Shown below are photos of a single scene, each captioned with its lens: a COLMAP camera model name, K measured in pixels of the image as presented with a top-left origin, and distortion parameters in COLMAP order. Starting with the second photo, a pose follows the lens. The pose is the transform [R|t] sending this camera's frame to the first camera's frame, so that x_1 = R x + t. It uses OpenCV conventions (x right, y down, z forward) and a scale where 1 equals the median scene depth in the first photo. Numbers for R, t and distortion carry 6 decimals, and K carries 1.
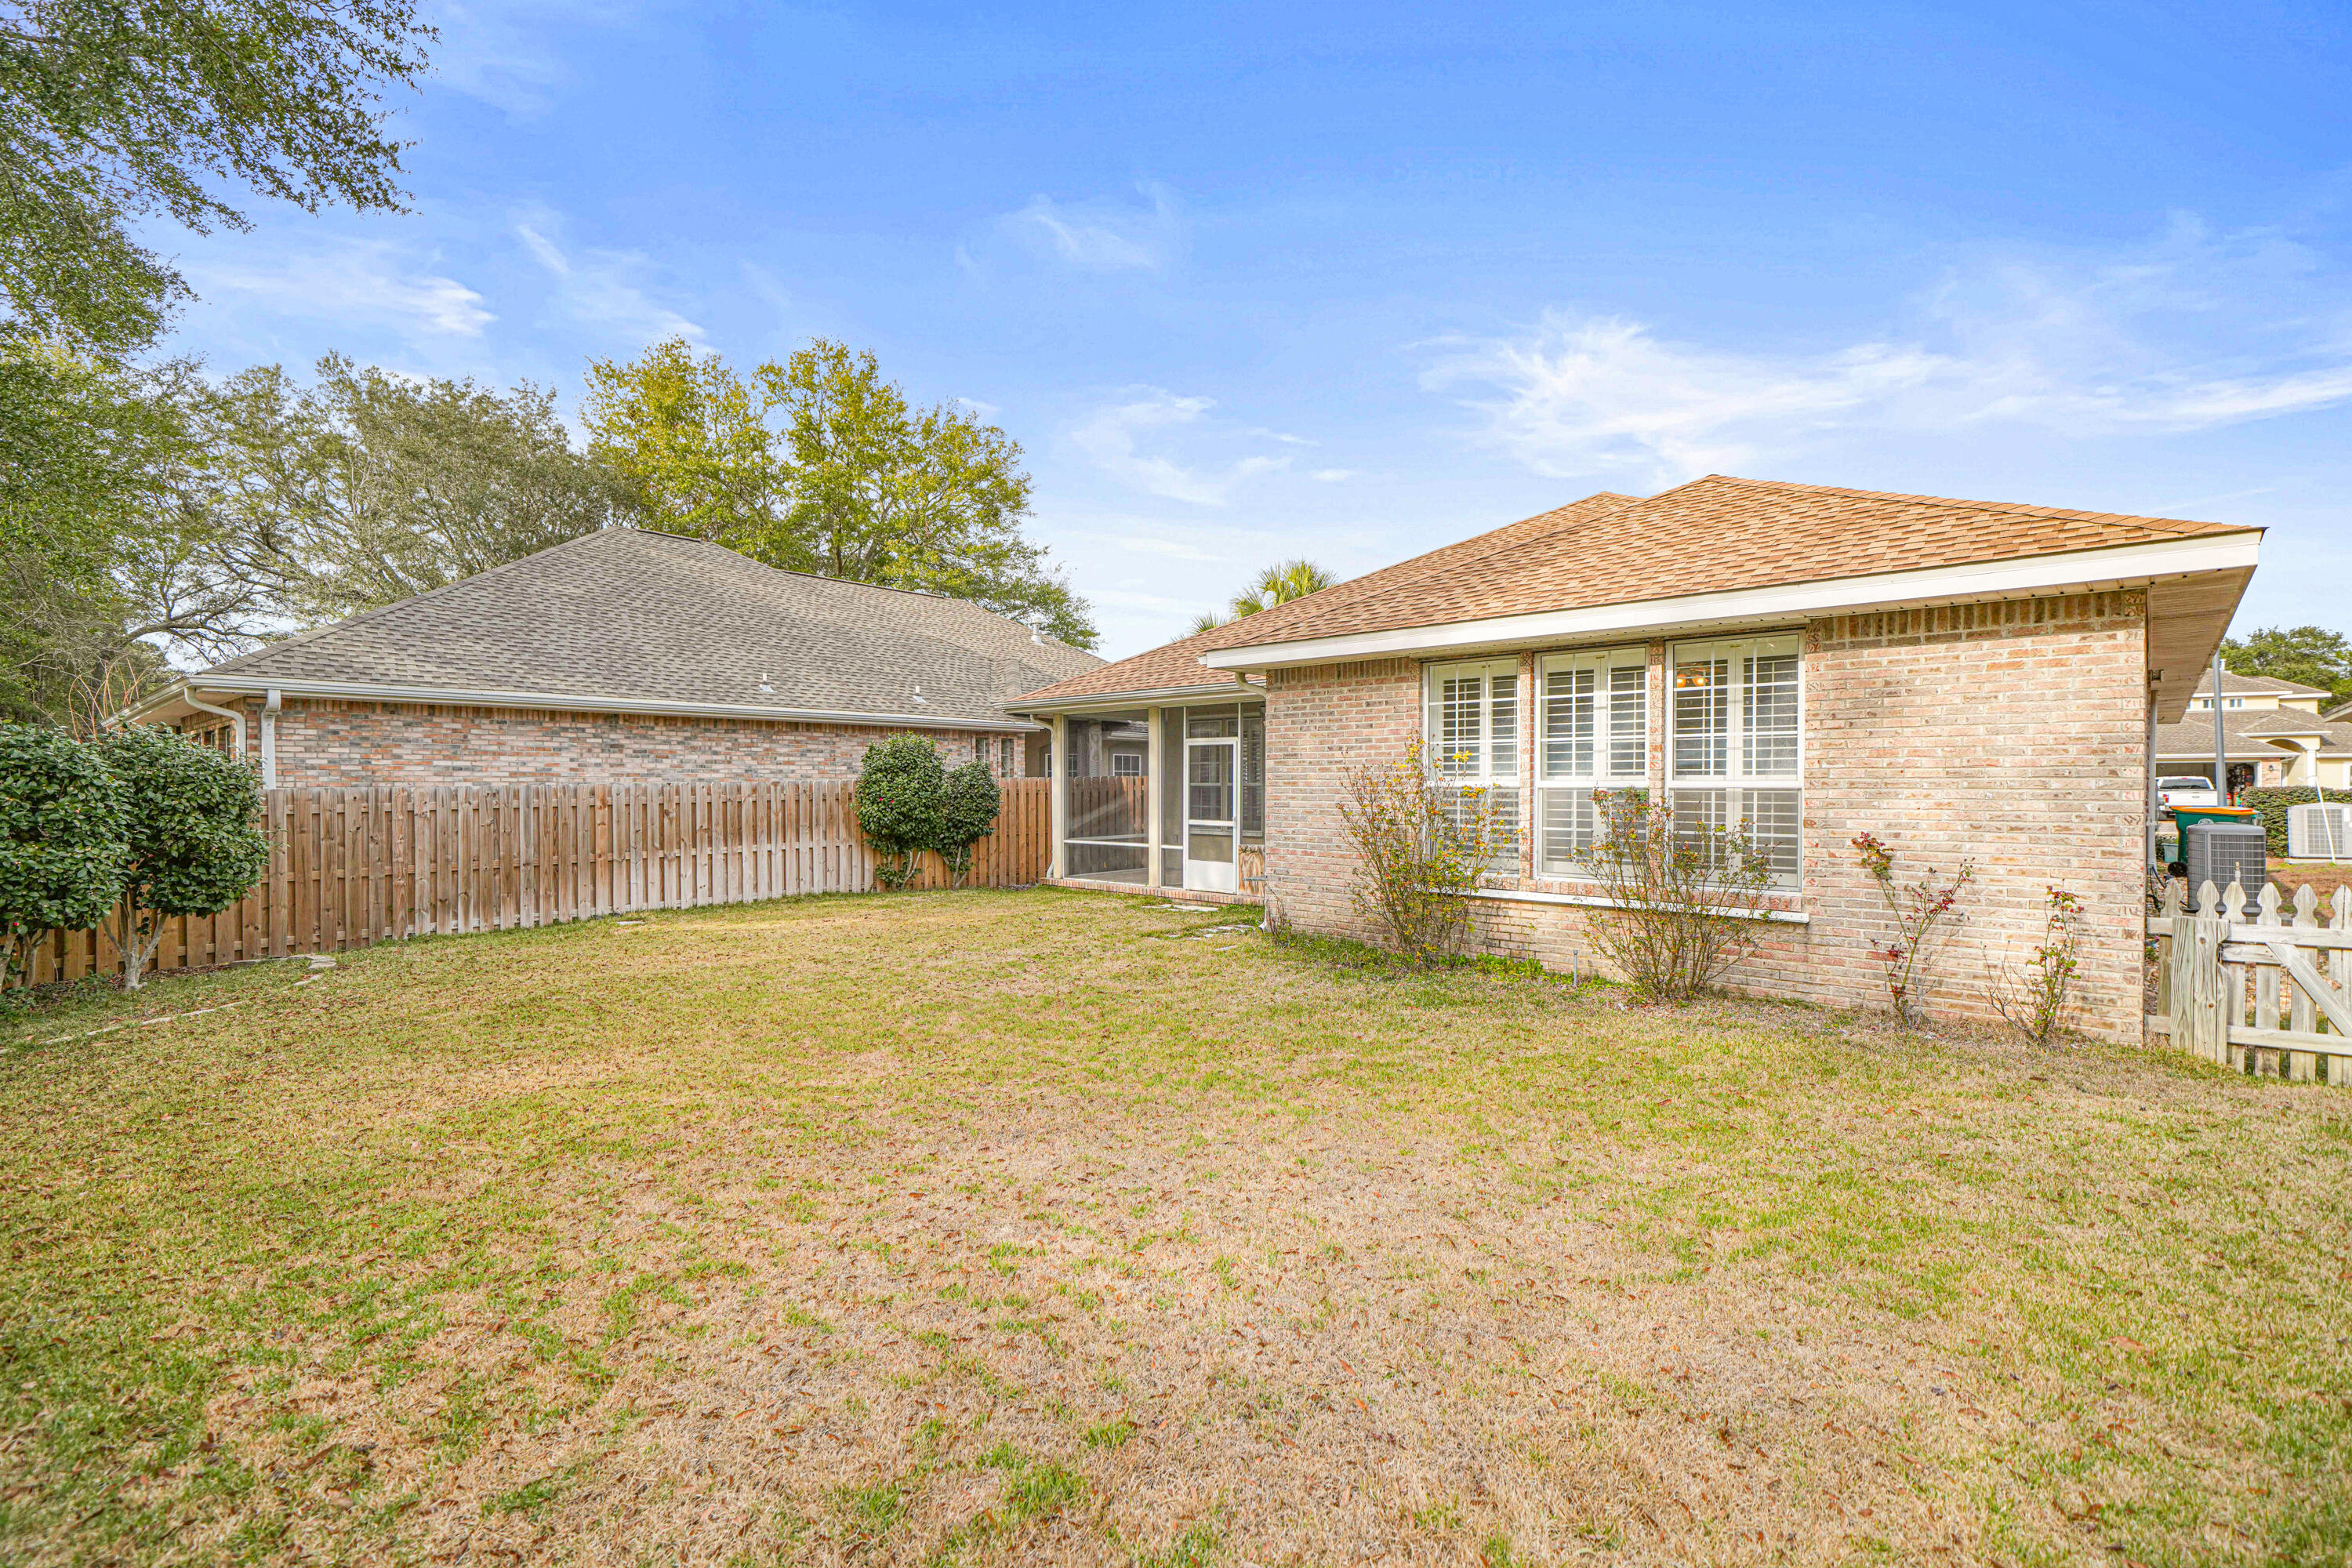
lens RADIAL K [[1035.0, 0, 1184.4], [0, 1035.0, 789.5], [0, 0, 1]] dist [0.003602, 0.001097]
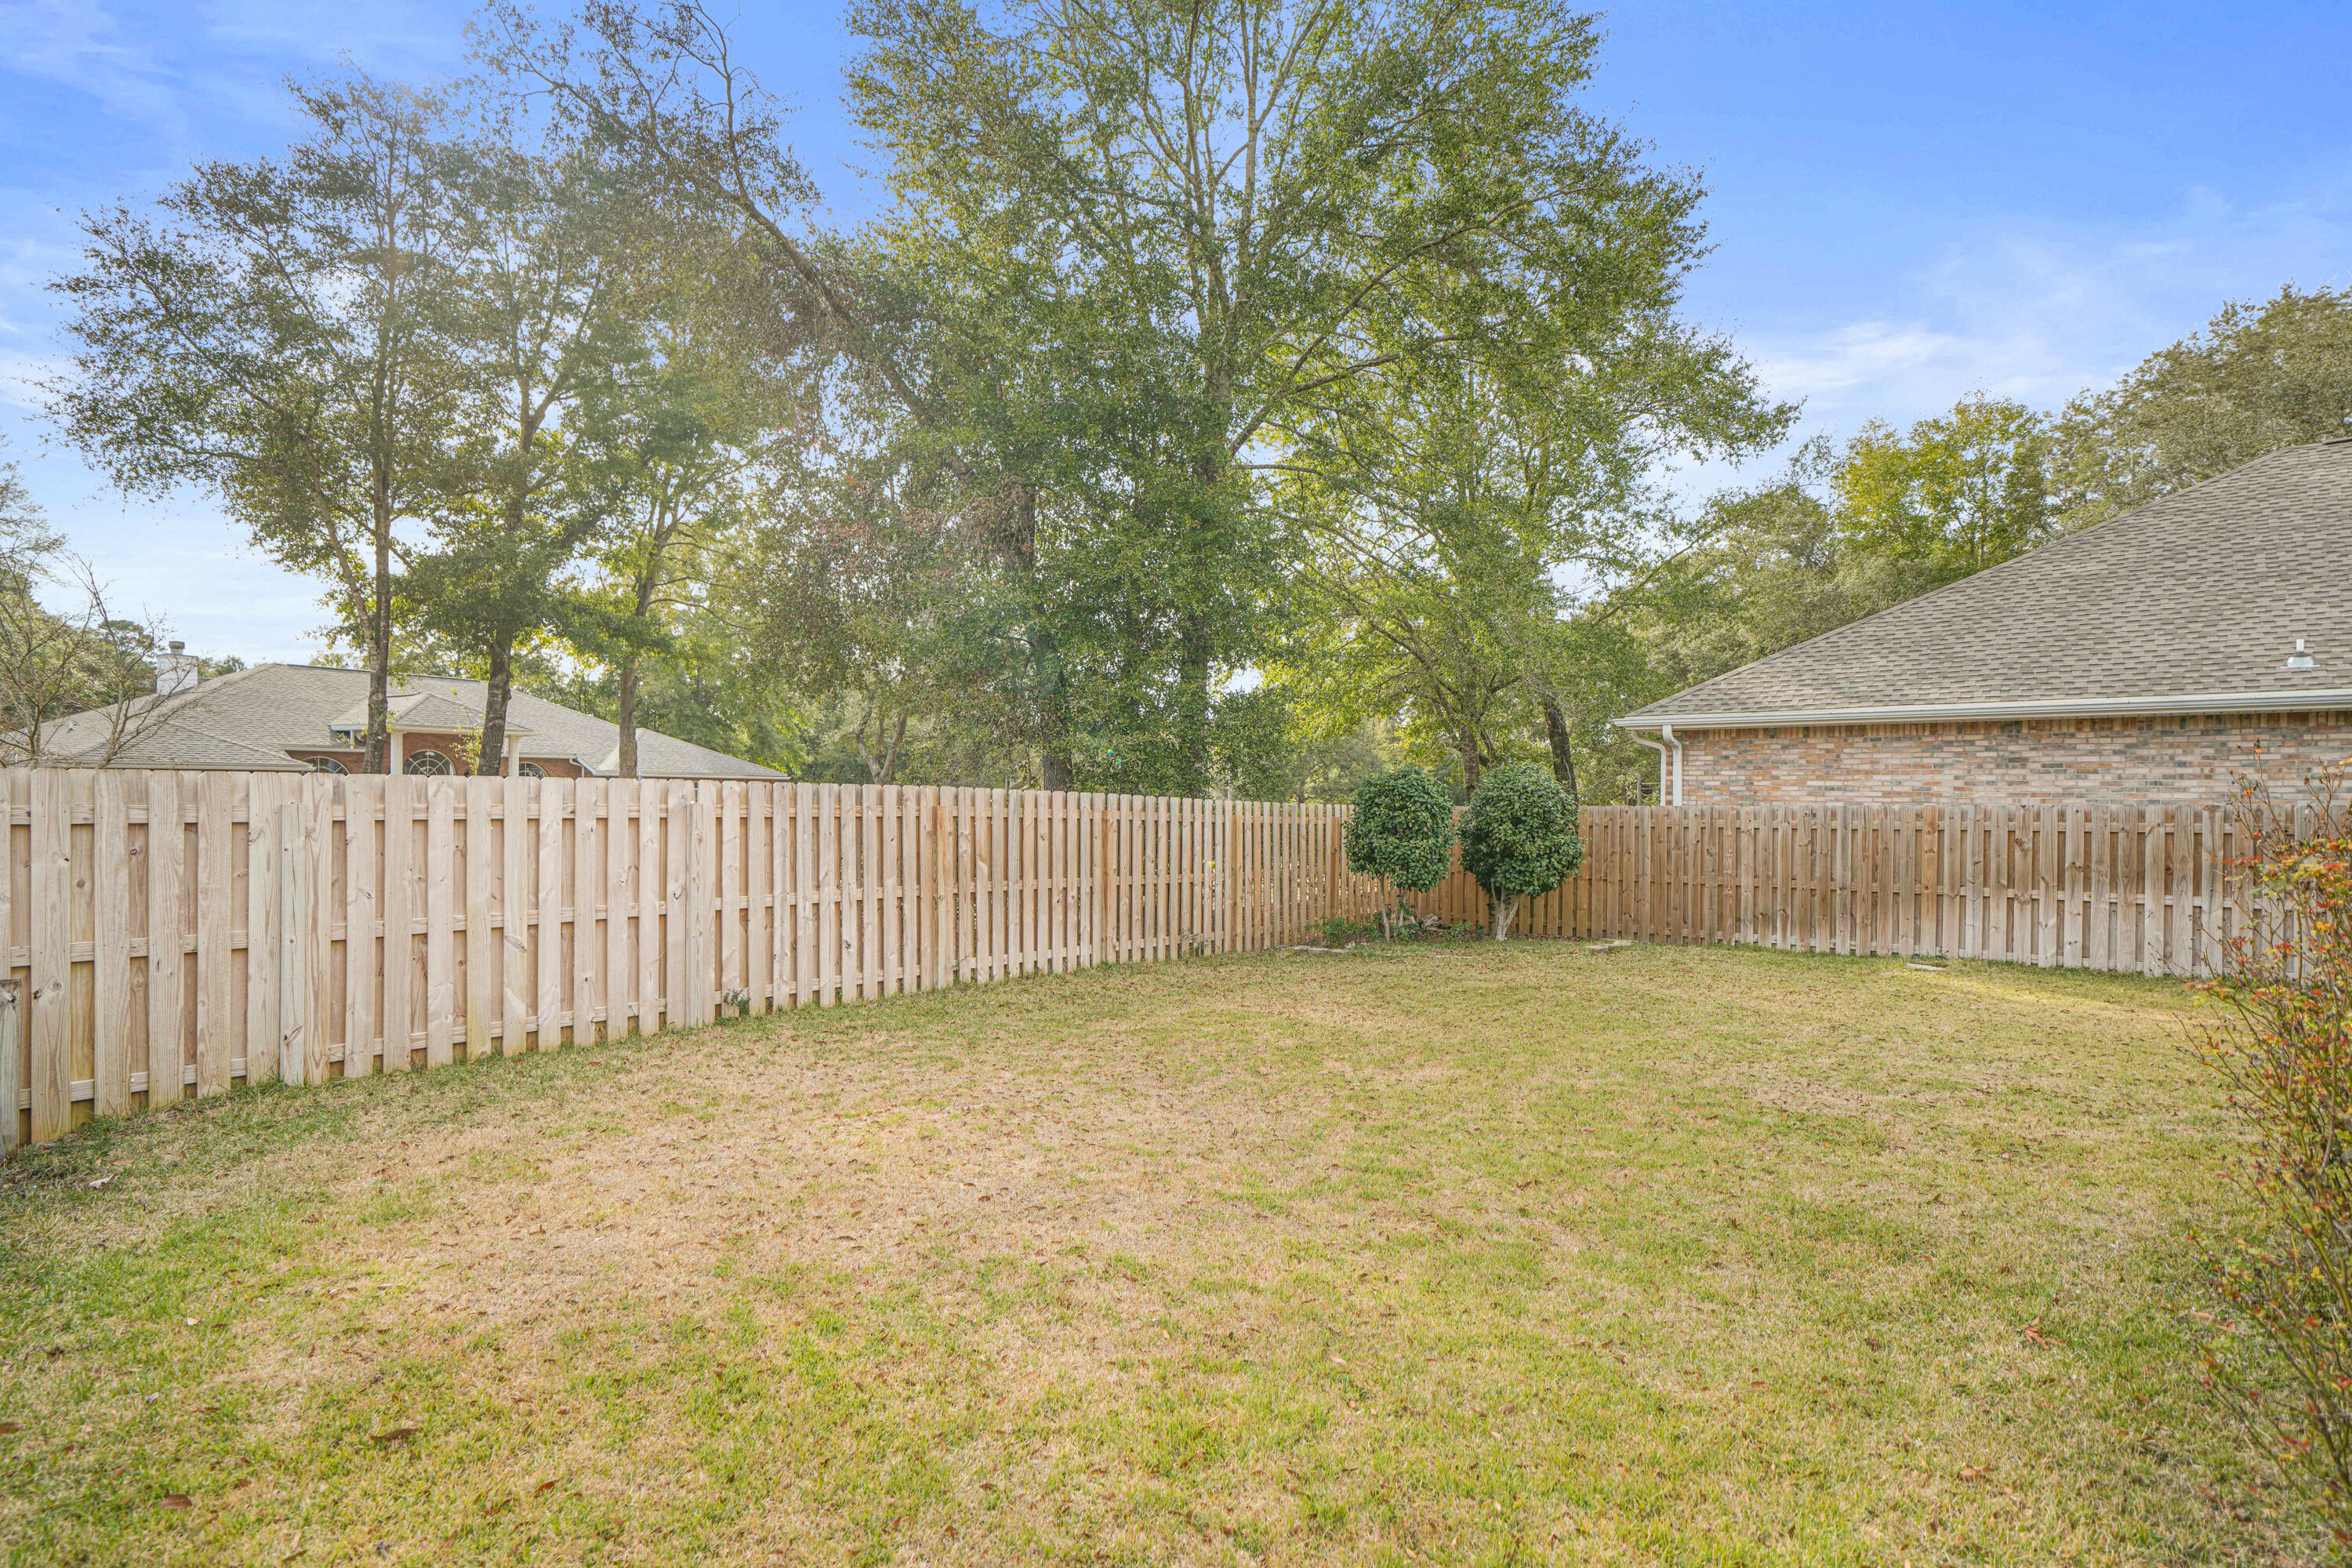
lens RADIAL K [[1127.3, 0, 1147.1], [0, 1127.3, 812.8], [0, 0, 1]] dist [0.004469, -0.000959]
pose [[-0.039294, 0.015775, -0.999103, 0.416180], [-0.014812, 0.999756, 0.016368, -0.005002], [0.999118, 0.015441, -0.039051, 0.383908]]
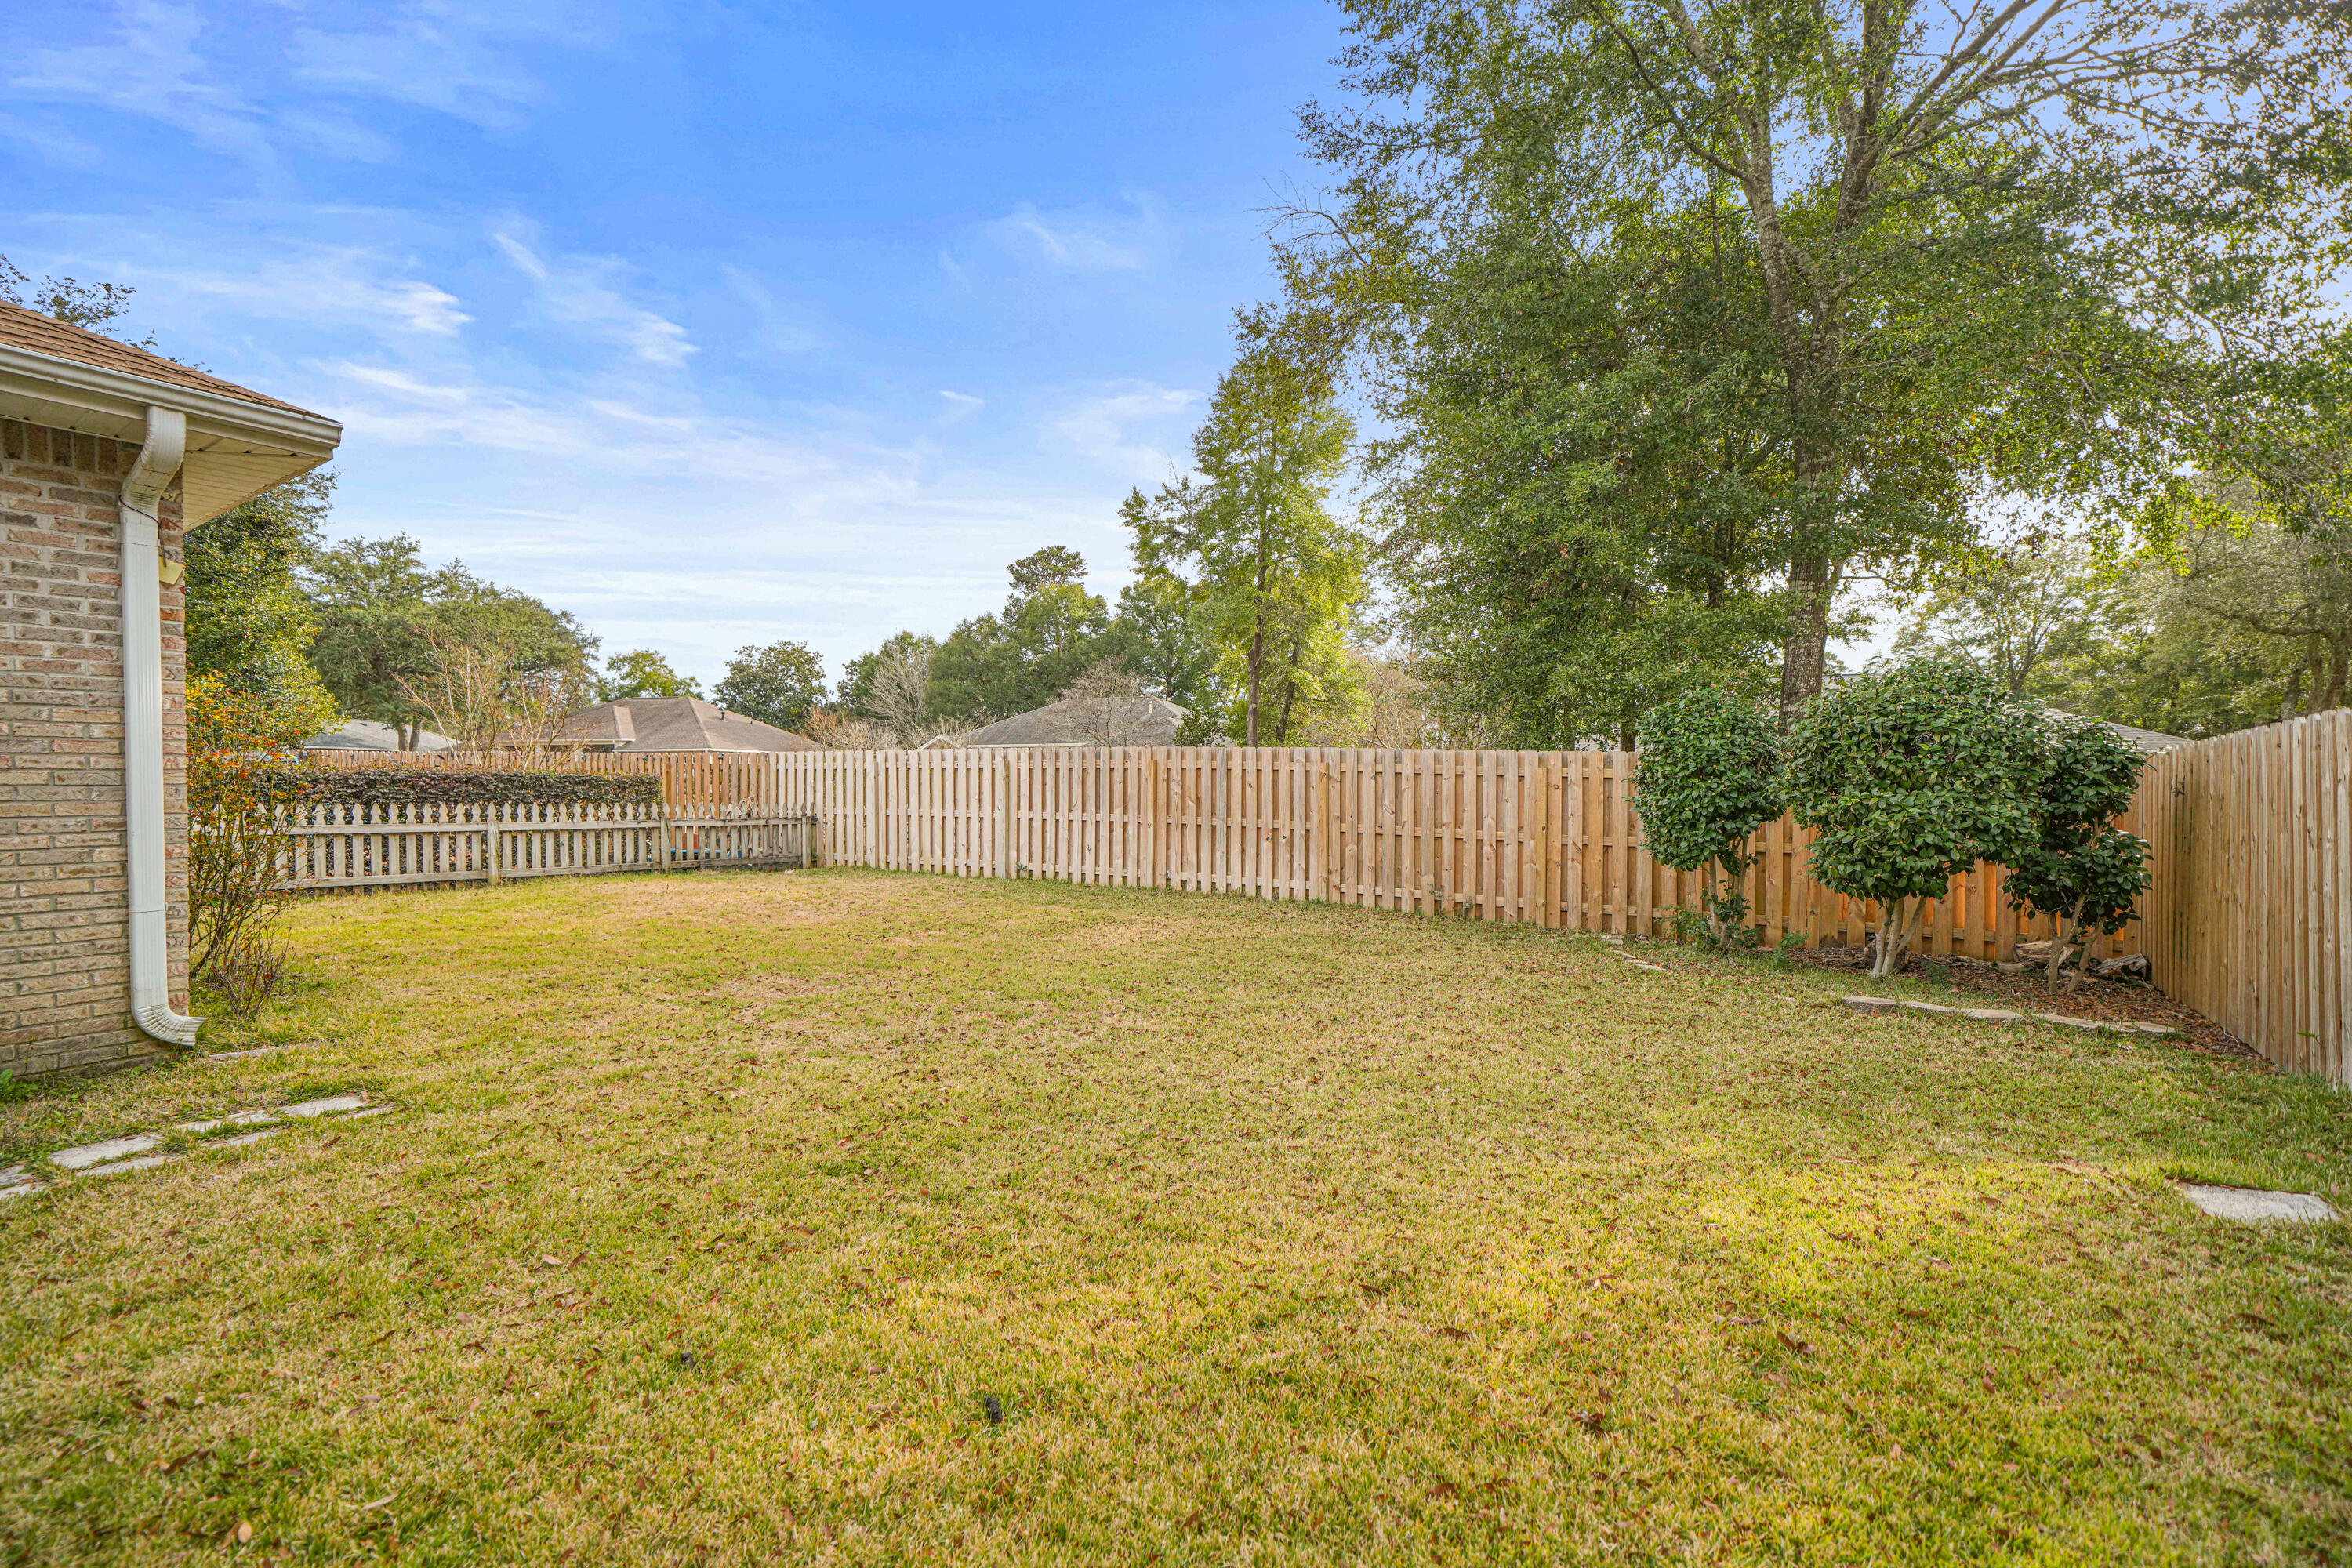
lens RADIAL K [[1035.0, 0, 1139.3], [0, 1035.0, 813.4], [0, 0, 1]] dist [0.003602, 0.001097]
pose [[-0.994721, 0.006015, -0.102438, -0.234053], [0.002243, 0.999317, 0.036892, 0.019734], [0.102590, 0.036468, -0.994055, 1.216379]]
